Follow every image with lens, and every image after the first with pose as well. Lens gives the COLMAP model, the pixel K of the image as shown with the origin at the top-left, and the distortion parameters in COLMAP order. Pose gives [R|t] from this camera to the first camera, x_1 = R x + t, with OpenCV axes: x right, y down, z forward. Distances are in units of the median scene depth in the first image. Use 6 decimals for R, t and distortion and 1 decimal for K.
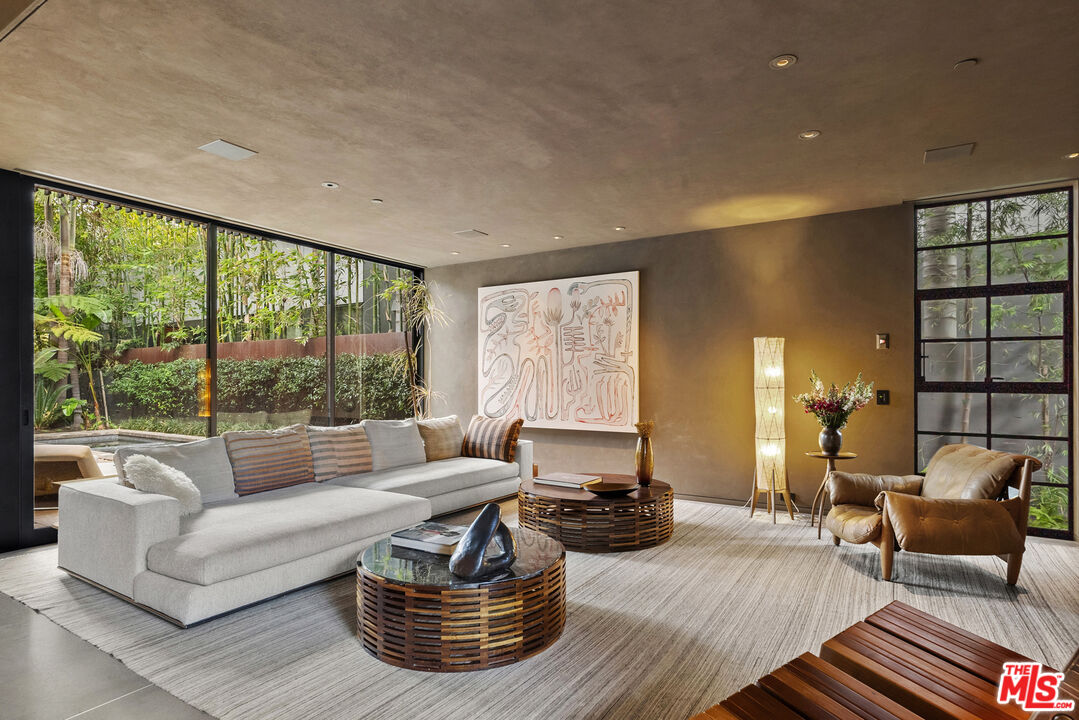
lens RADIAL K [[557.3, 0, 538.1], [0, 557.3, 376.7], [0, 0, 1]] dist [0.001464, -0.000148]
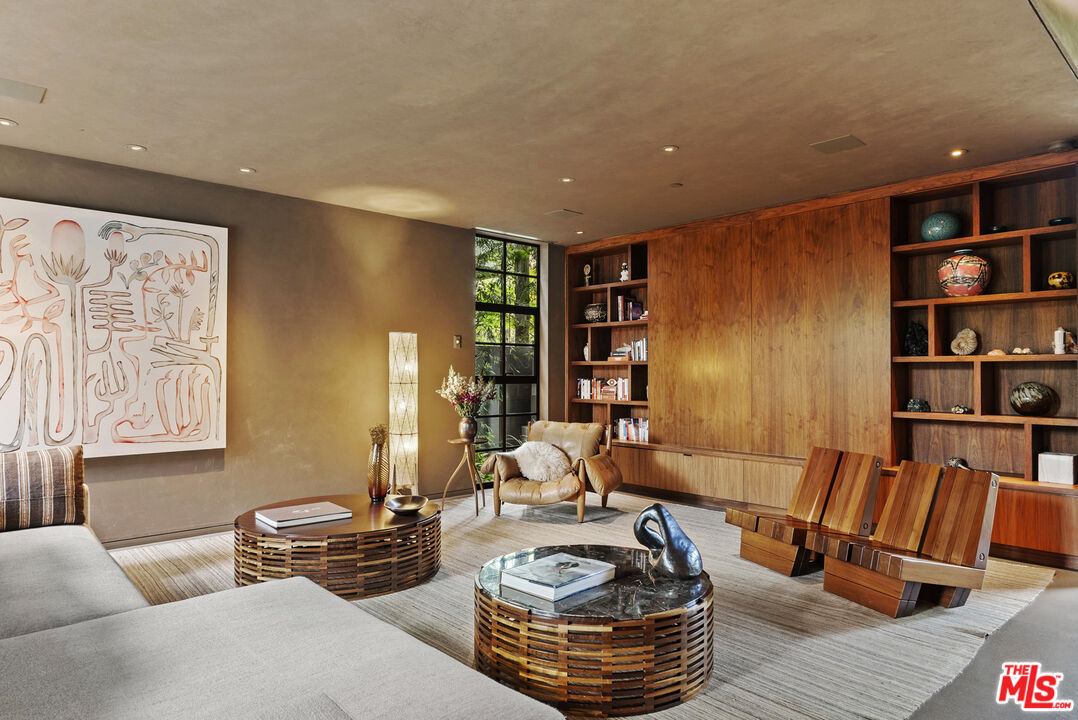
lens RADIAL K [[642.1, 0, 539.0], [0, 642.1, 365.6], [0, 0, 1]] dist [0.000007, 0.000353]
pose [[0.310396, 0.008559, 0.950569, -0.493379], [-0.004796, 0.999961, -0.007438, -0.003449], [-0.950595, -0.002250, 0.310425, 0.339036]]
